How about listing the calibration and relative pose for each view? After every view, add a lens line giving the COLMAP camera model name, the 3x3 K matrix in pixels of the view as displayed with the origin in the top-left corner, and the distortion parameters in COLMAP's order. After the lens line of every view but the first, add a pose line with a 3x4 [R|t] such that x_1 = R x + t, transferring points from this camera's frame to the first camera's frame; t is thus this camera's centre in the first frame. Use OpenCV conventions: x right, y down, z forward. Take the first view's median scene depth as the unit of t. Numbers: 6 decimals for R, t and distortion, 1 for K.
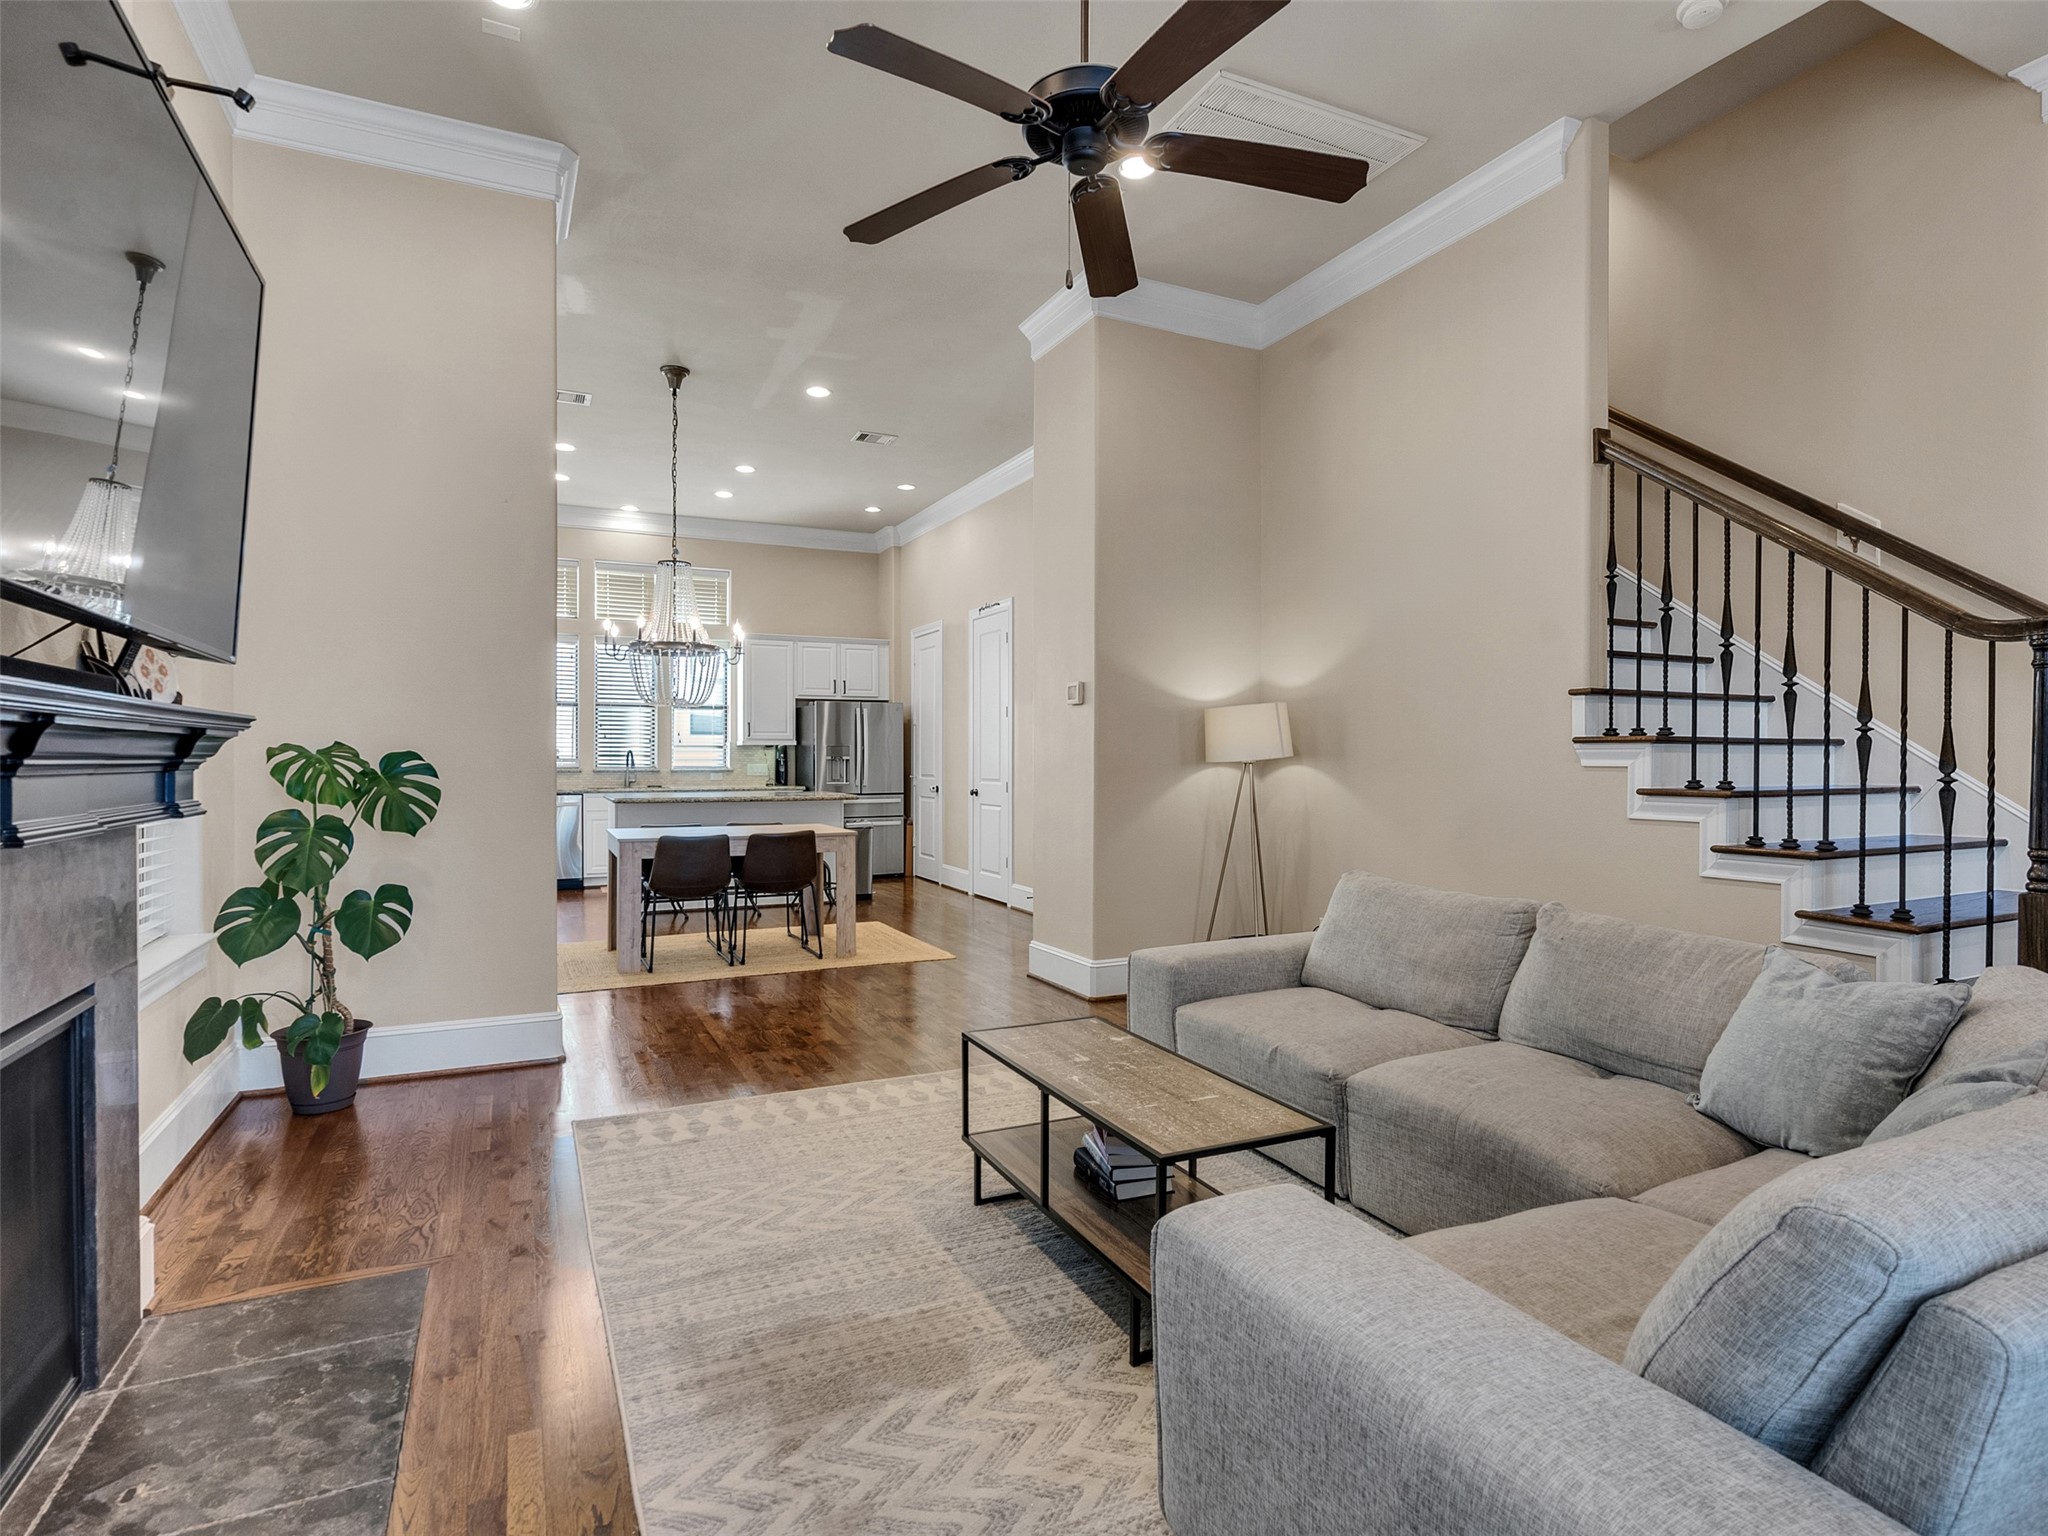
lens RADIAL K [[1046.1, 0, 1010.1], [0, 1046.1, 767.9], [0, 0, 1]] dist [-0.008090, 0.004589]
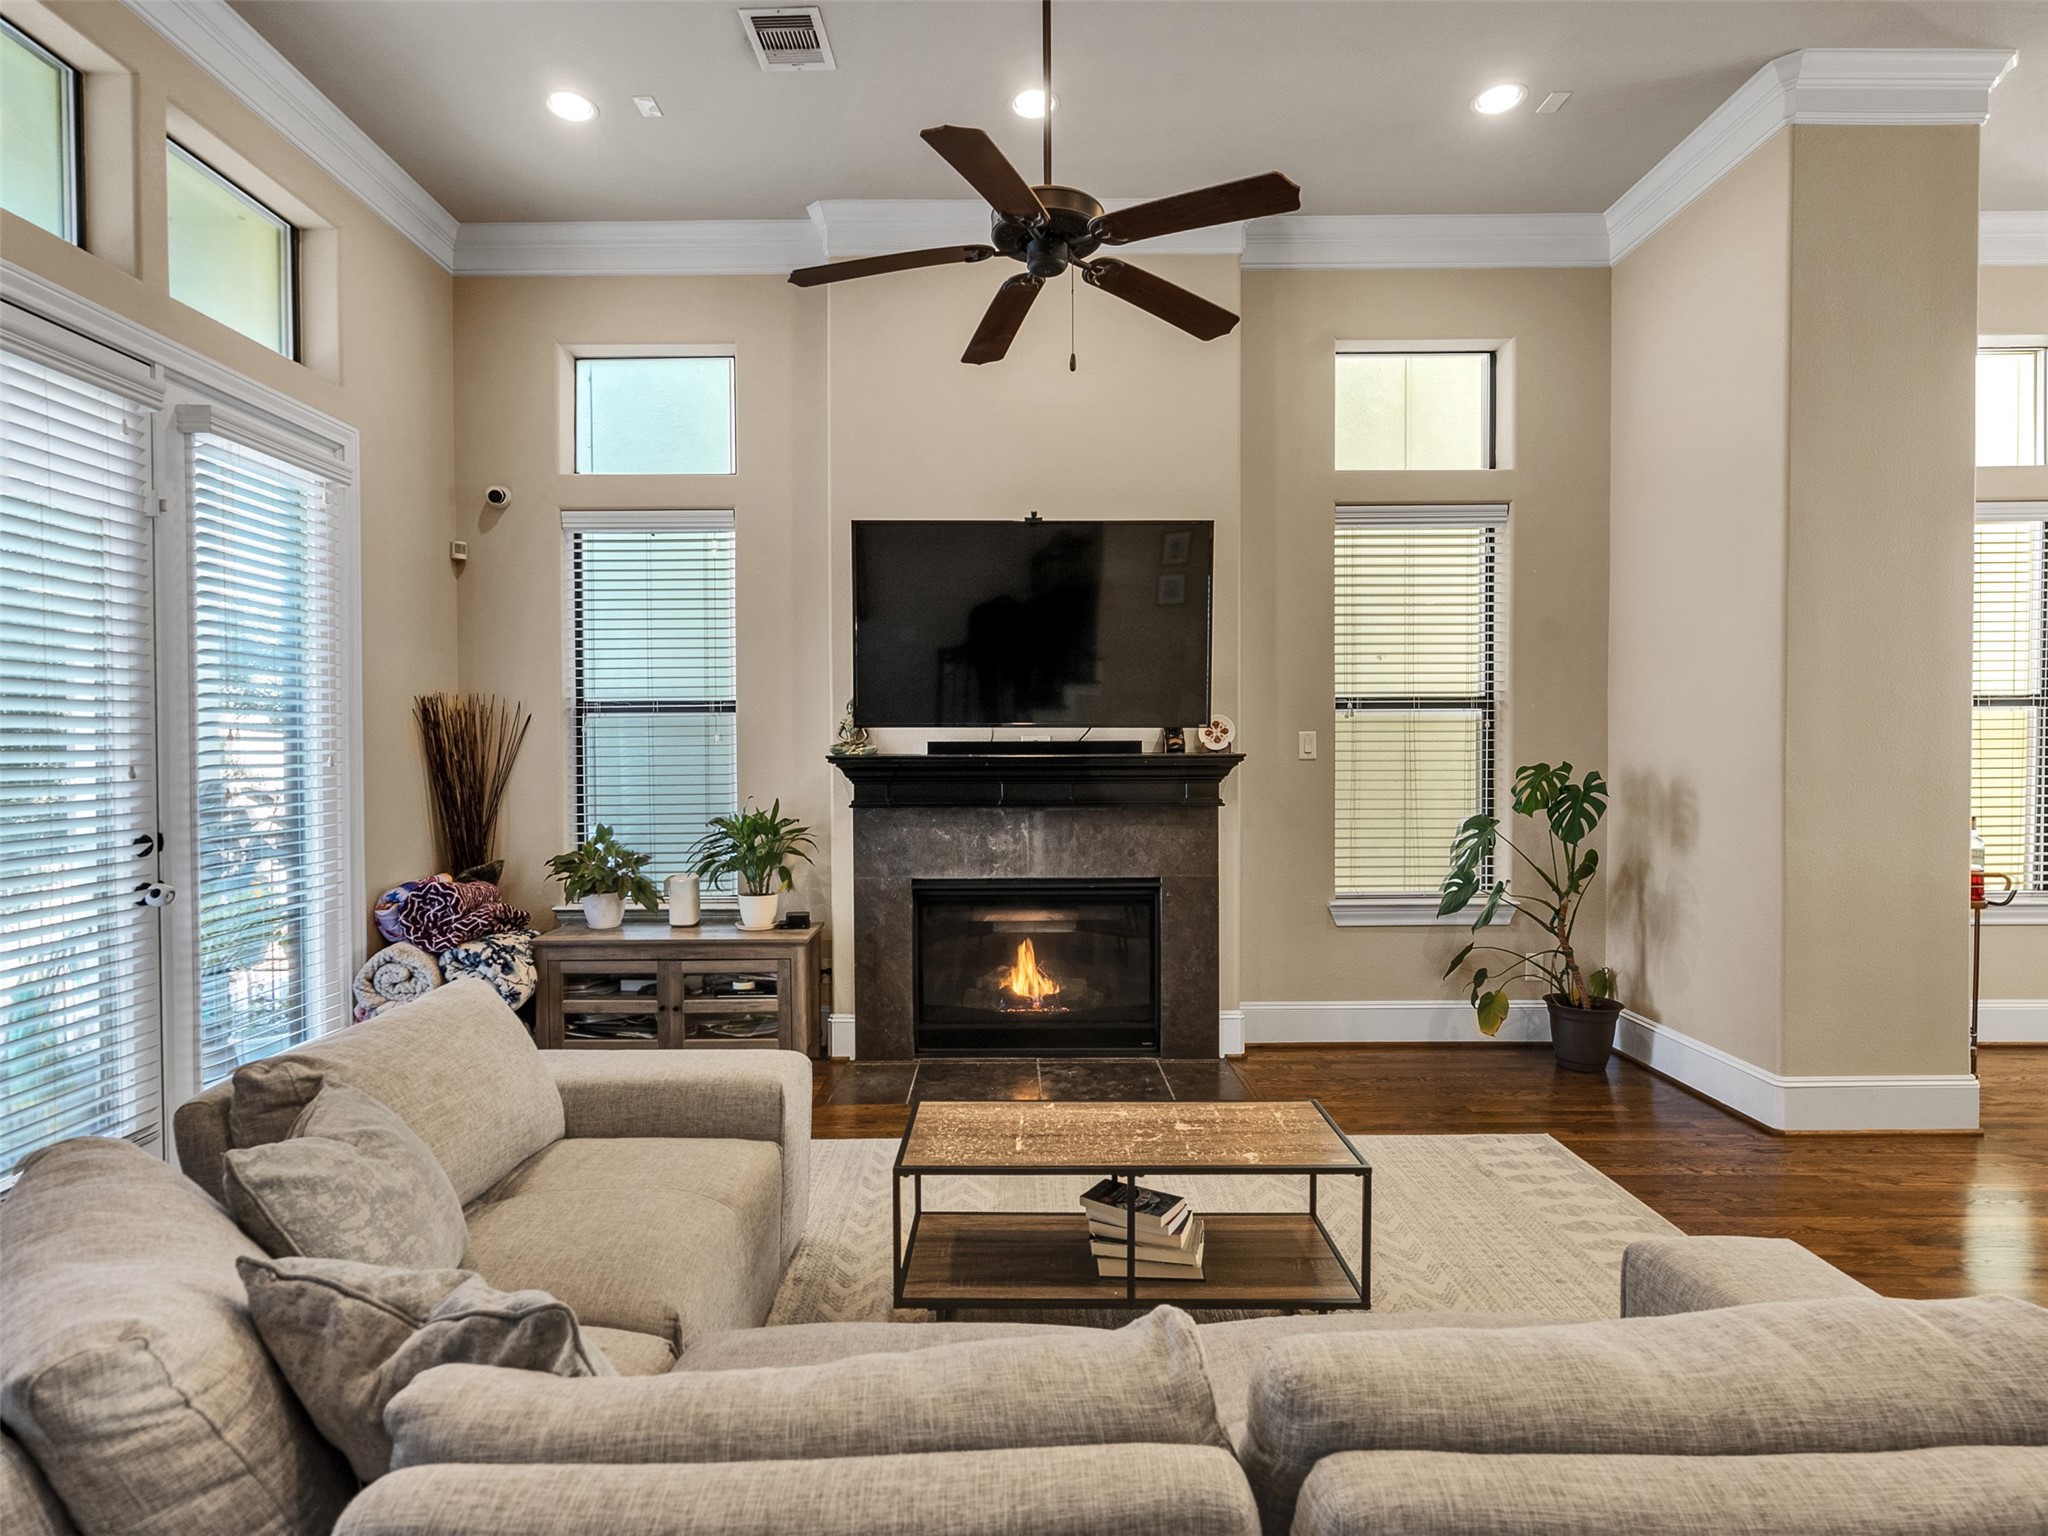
lens RADIAL K [[1046.1, 0, 1010.8], [0, 1046.1, 765.6], [0, 0, 1]] dist [-0.008090, 0.004589]
pose [[-0.429773, 0.017075, -0.902775, 0.242415], [-0.004992, 0.999761, 0.021286, -0.014709], [0.902923, 0.013655, -0.429585, 0.319521]]
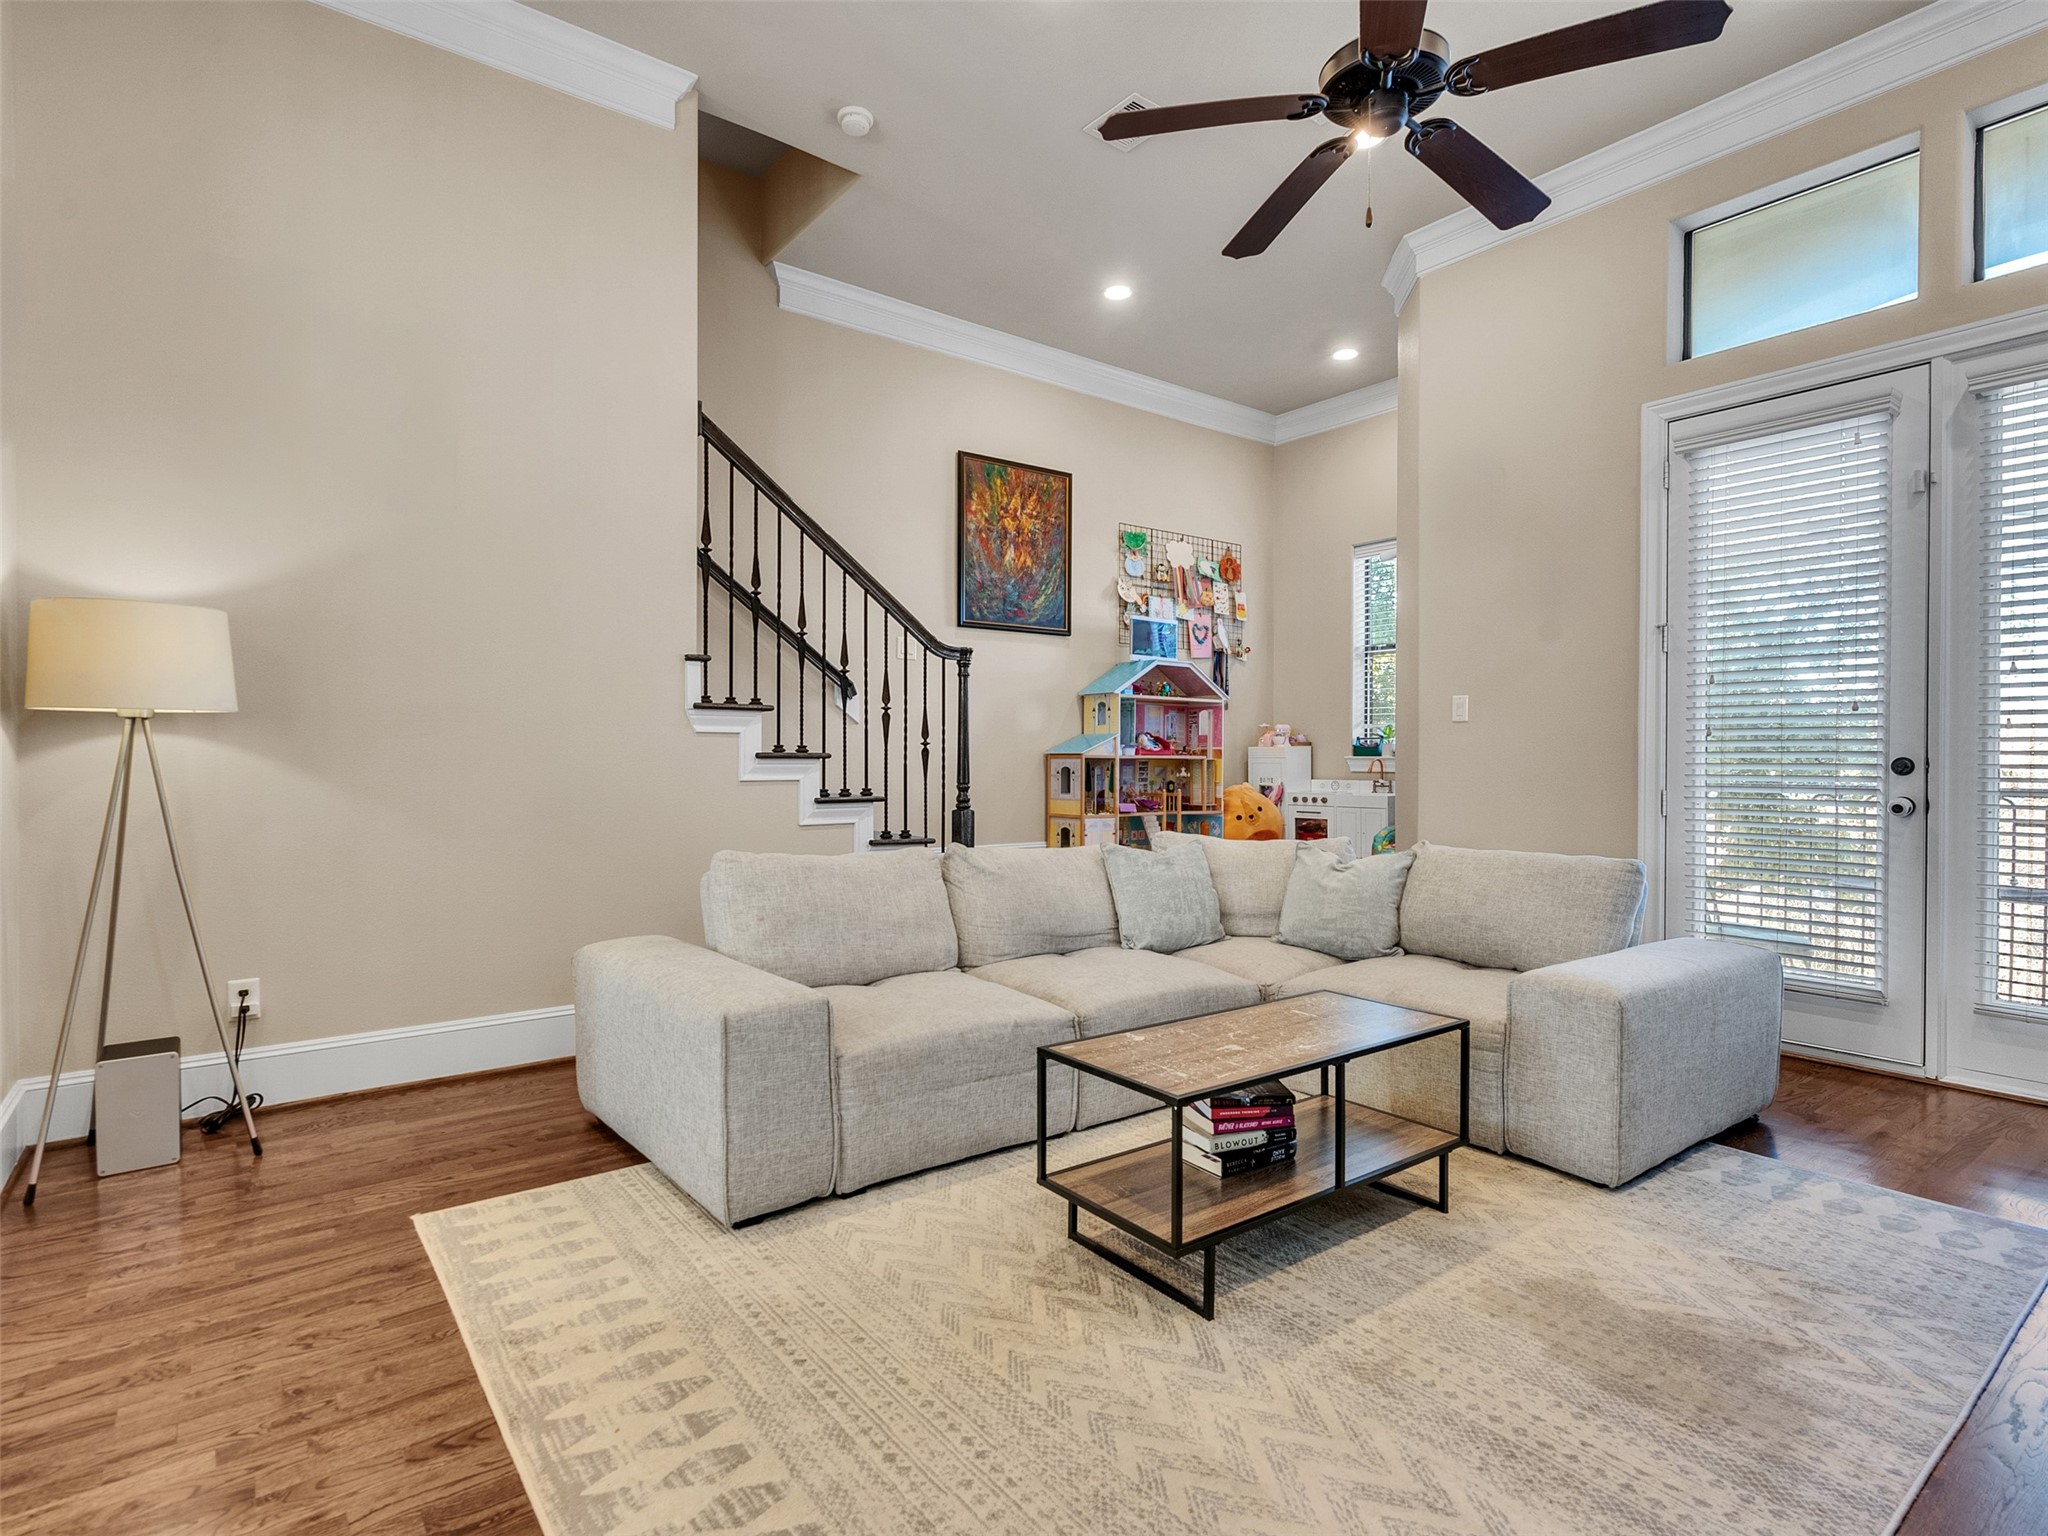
lens RADIAL K [[1046.1, 0, 1007.5], [0, 1046.1, 766.4], [0, 0, 1]] dist [-0.008090, 0.004589]
pose [[-0.204103, -0.010408, 0.978894, -0.189213], [0.005514, 0.999915, 0.011781, 0.008307], [-0.978934, 0.007802, -0.204029, 0.346439]]
